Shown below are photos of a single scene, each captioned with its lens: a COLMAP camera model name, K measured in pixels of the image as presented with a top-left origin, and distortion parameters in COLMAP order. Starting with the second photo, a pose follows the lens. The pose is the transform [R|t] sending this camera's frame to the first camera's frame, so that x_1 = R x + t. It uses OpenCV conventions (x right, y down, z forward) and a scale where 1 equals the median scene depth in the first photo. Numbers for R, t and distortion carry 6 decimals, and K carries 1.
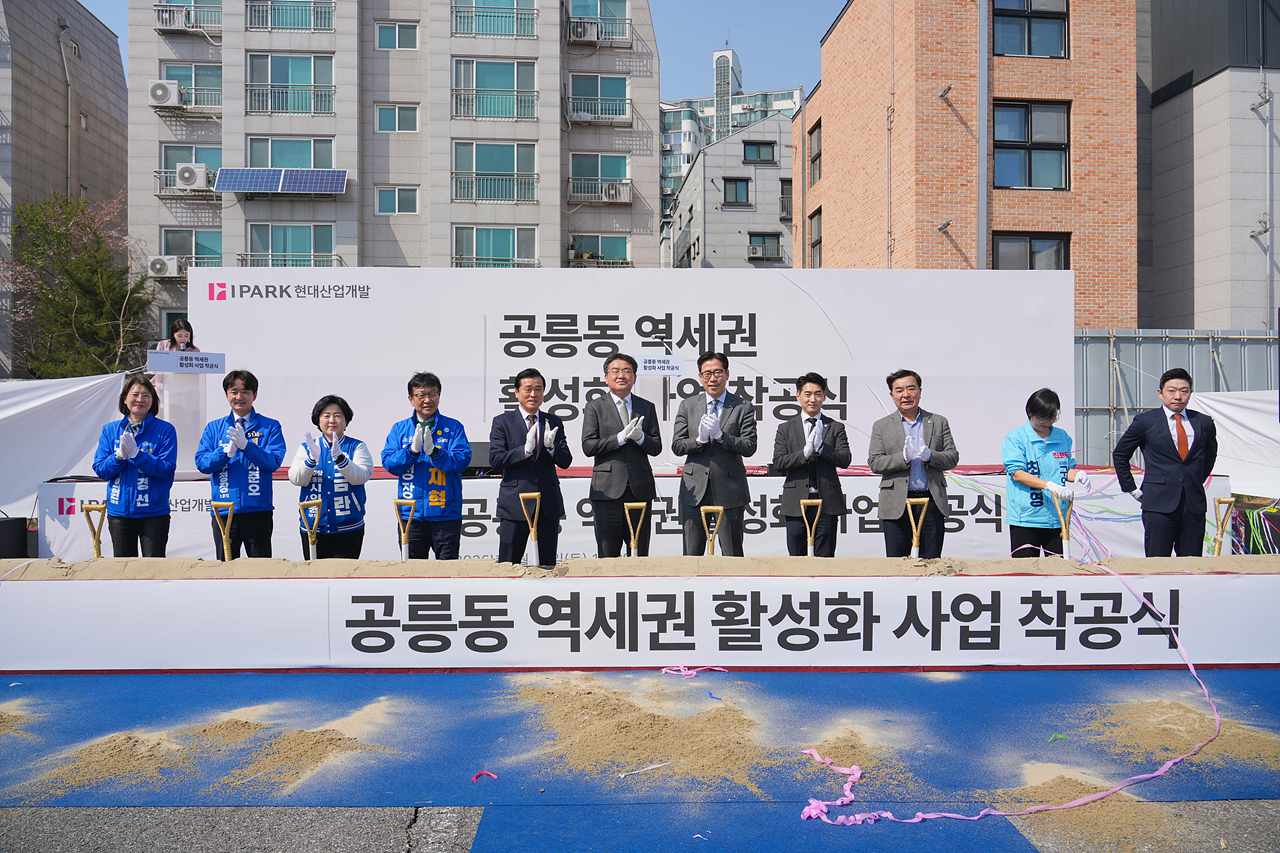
lens RADIAL K [[930.2, 0, 647.3], [0, 930.2, 436.1], [0, 0, 1]] dist [-0.019037, 0.007172]
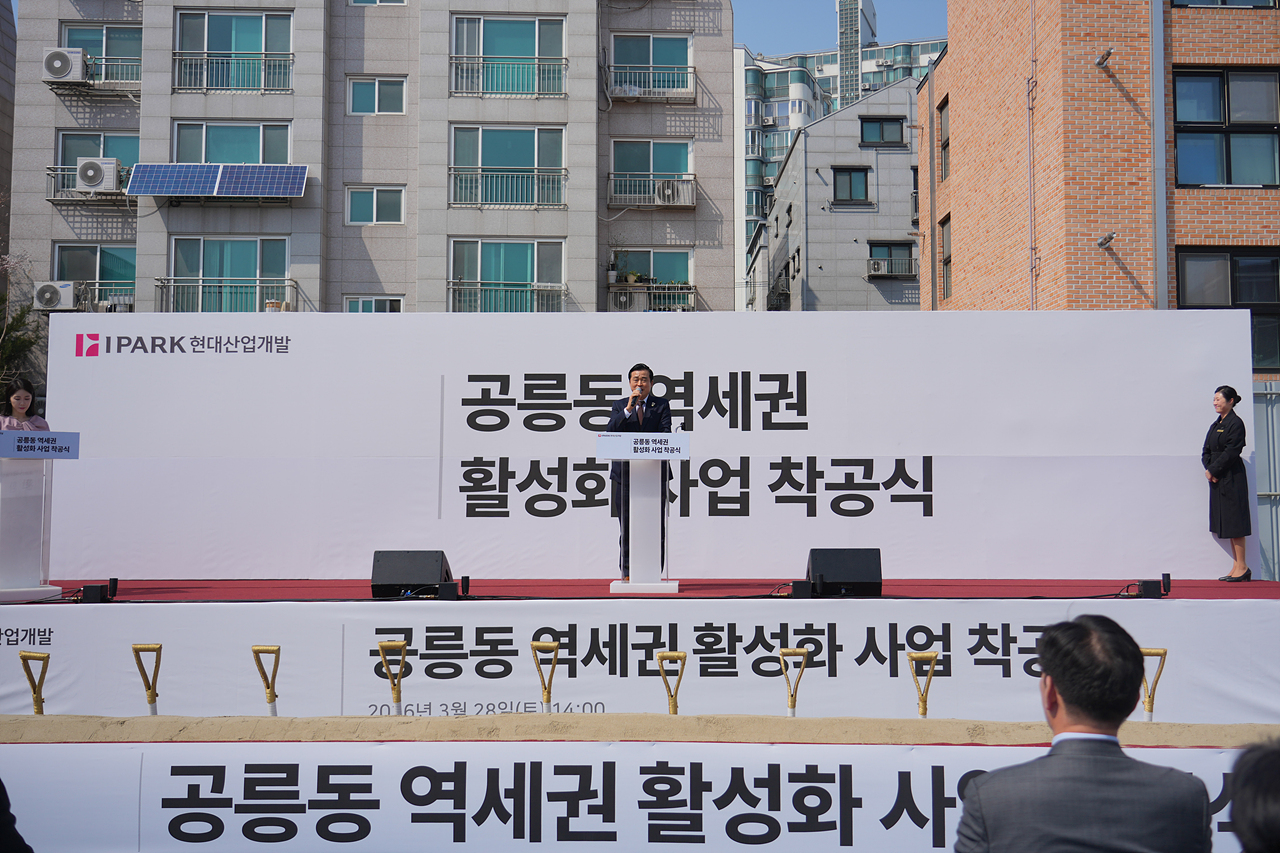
lens RADIAL K [[1324.5, 0, 696.6], [0, 1324.5, 405.7], [0, 0, 1]] dist [0.031520, 0.000000]
pose [[0.998930, -0.002766, -0.046175, 0.077989], [-0.001230, 0.996269, -0.086299, -0.013910], [0.046242, 0.086263, 0.995199, -0.048601]]
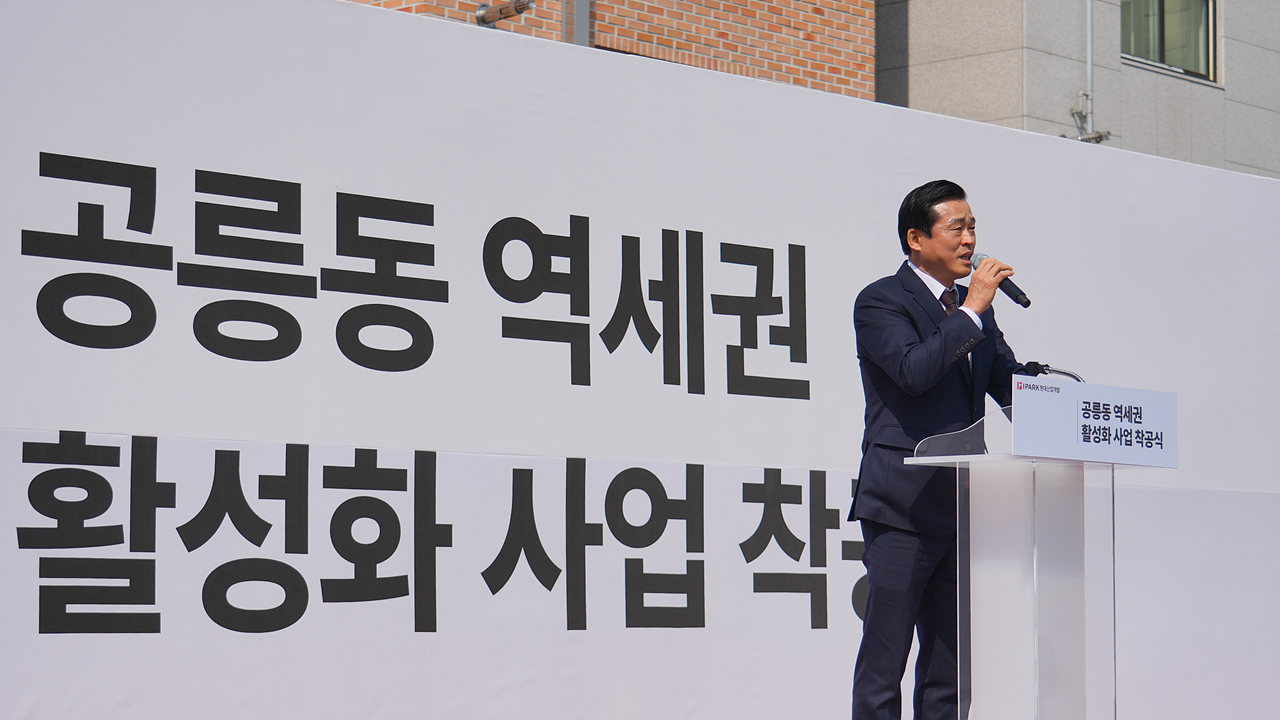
lens RADIAL K [[2912.8, 0, 614.5], [0, 2912.8, 399.8], [0, 0, 1]] dist [0.133940, 0.000000]
pose [[0.729631, 0.052306, 0.681838, -0.521140], [0.006897, 0.996457, -0.083822, -0.012600], [-0.683807, 0.065861, 0.726685, 0.404720]]
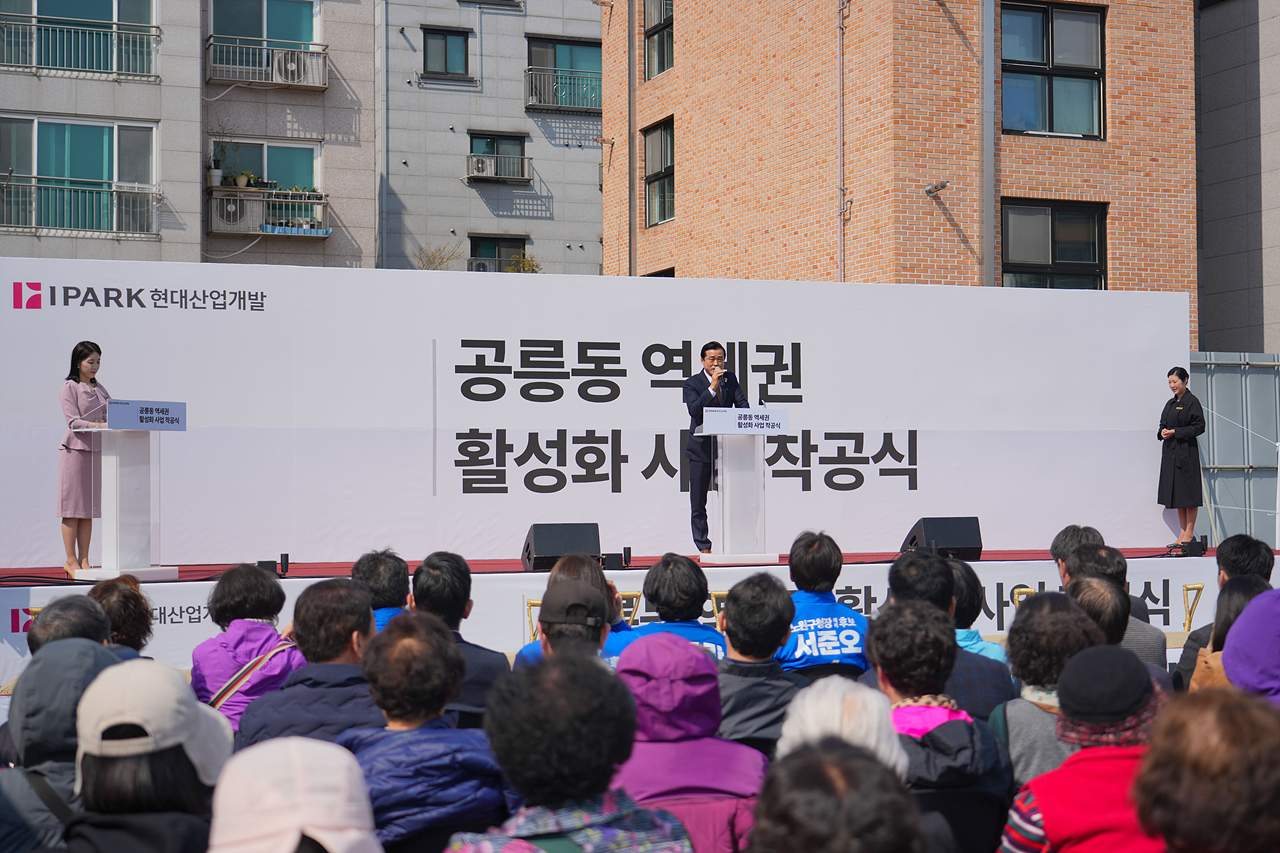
lens RADIAL K [[2038.0, 0, 635.3], [0, 2038.0, 423.8], [0, 0, 1]] dist [0.037700, 0.000000]
pose [[0.956757, 0.004807, 0.290847, -0.466125], [0.007719, 0.999092, -0.041906, -0.003820], [-0.290785, 0.042339, 0.955851, -0.472761]]
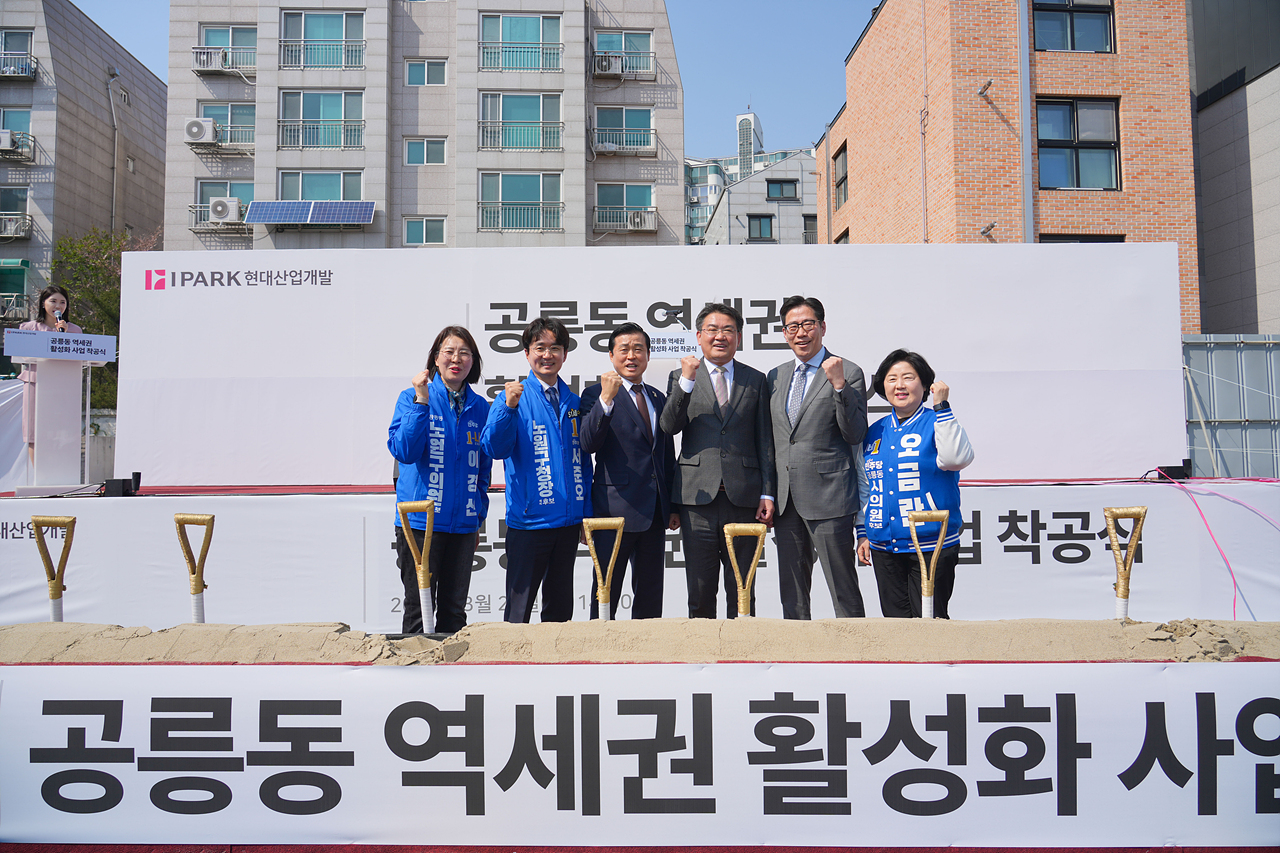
lens RADIAL K [[843.4, 0, 653.9], [0, 843.4, 424.7], [0, 0, 1]] dist [-0.028835, 0.012456]
pose [[0.999488, -0.007978, -0.030973, 0.015878], [0.006238, 0.998419, -0.055859, 0.022395], [0.031370, 0.055637, 0.997958, 0.252050]]
